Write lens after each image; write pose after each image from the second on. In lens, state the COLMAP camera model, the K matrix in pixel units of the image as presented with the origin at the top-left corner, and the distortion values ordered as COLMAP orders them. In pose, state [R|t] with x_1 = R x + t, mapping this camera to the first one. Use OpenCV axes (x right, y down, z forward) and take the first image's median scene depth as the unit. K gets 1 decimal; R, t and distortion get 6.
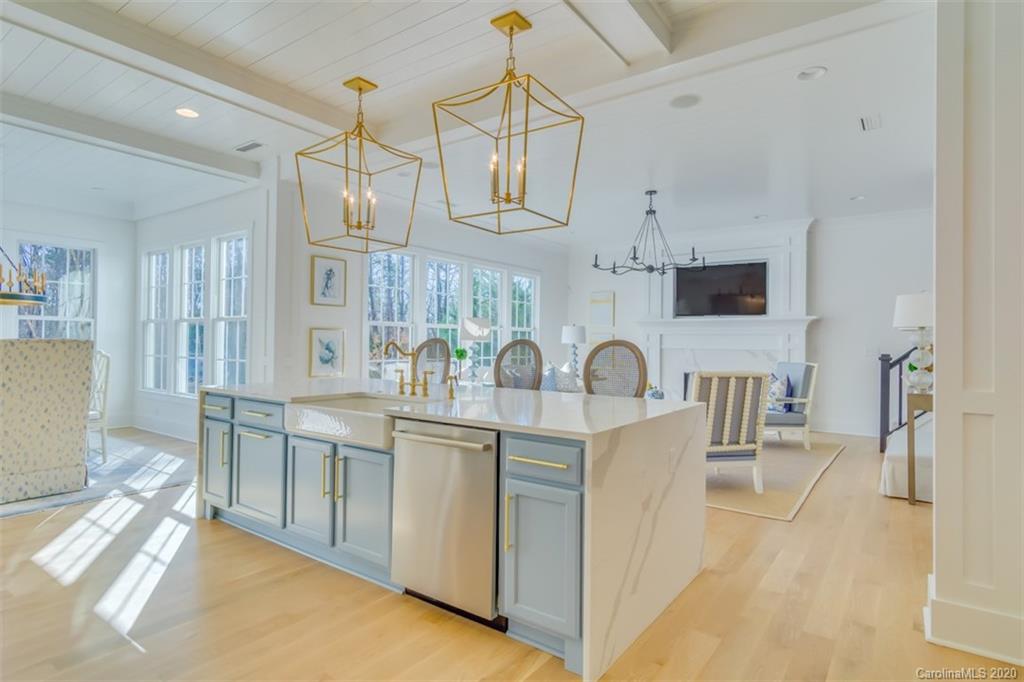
lens RADIAL K [[543.3, 0, 514.5], [0, 543.3, 342.4], [0, 0, 1]] dist [0.008607, -0.000157]
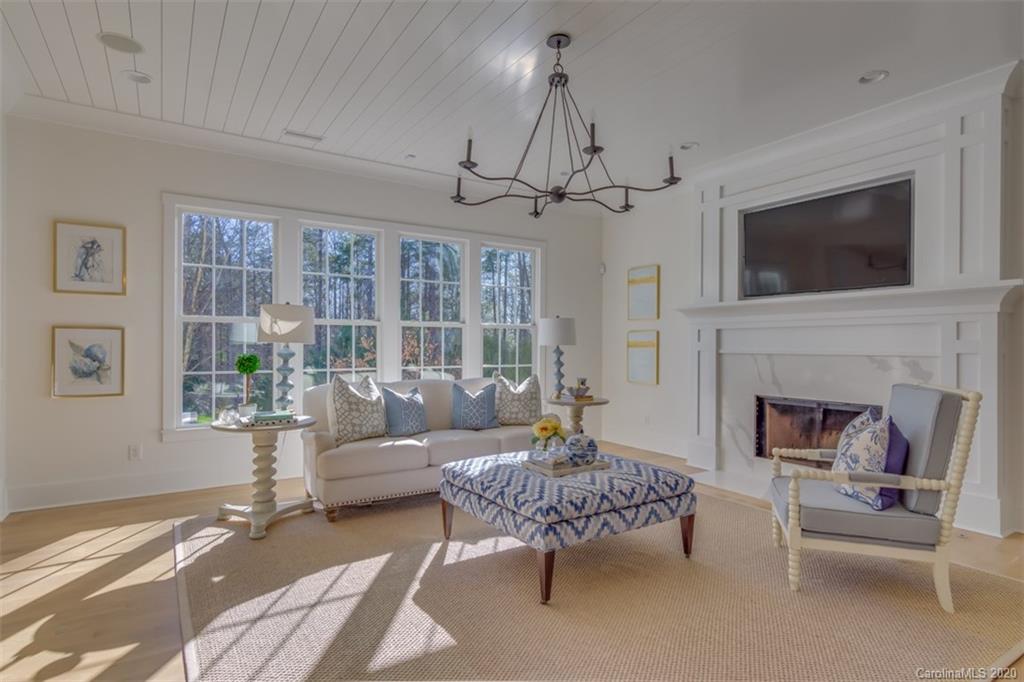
lens RADIAL K [[543.3, 0, 517.0], [0, 543.3, 346.5], [0, 0, 1]] dist [0.008607, -0.000157]
pose [[0.932056, -0.007526, -0.362237, 0.416121], [0.007368, 0.999971, -0.001815, 0.005093], [0.362240, -0.000977, 0.932084, 0.550380]]
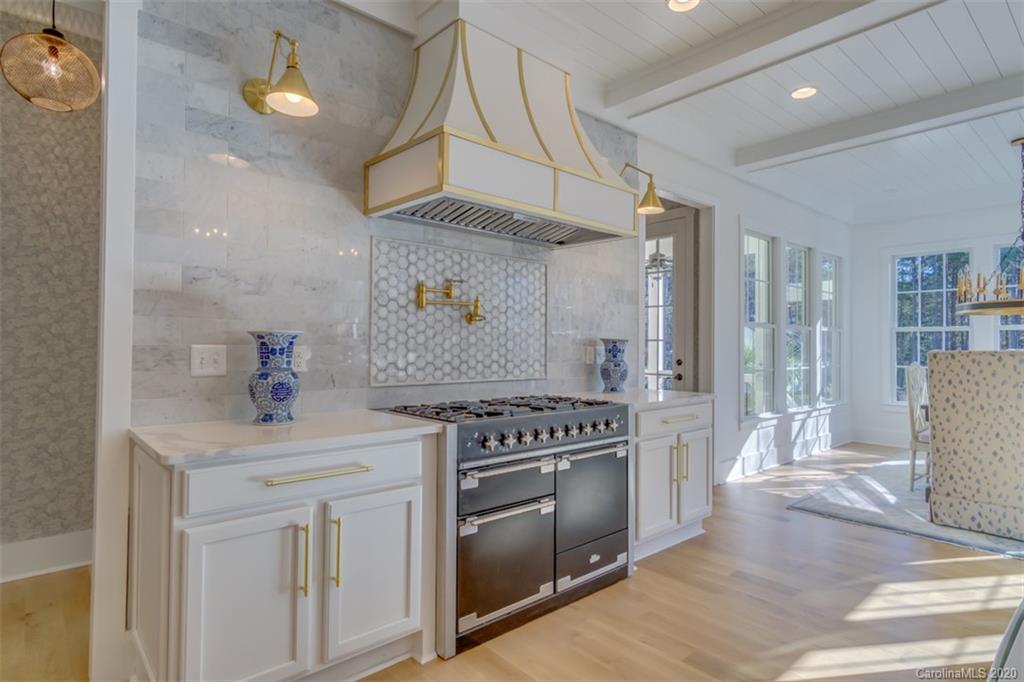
lens RADIAL K [[543.3, 0, 514.6], [0, 543.3, 334.6], [0, 0, 1]] dist [0.008607, -0.000157]
pose [[-0.206215, -0.031273, -0.978007, 0.094796], [-0.009367, 0.999506, -0.029986, 0.000169], [0.978462, 0.002977, -0.206406, 0.302080]]
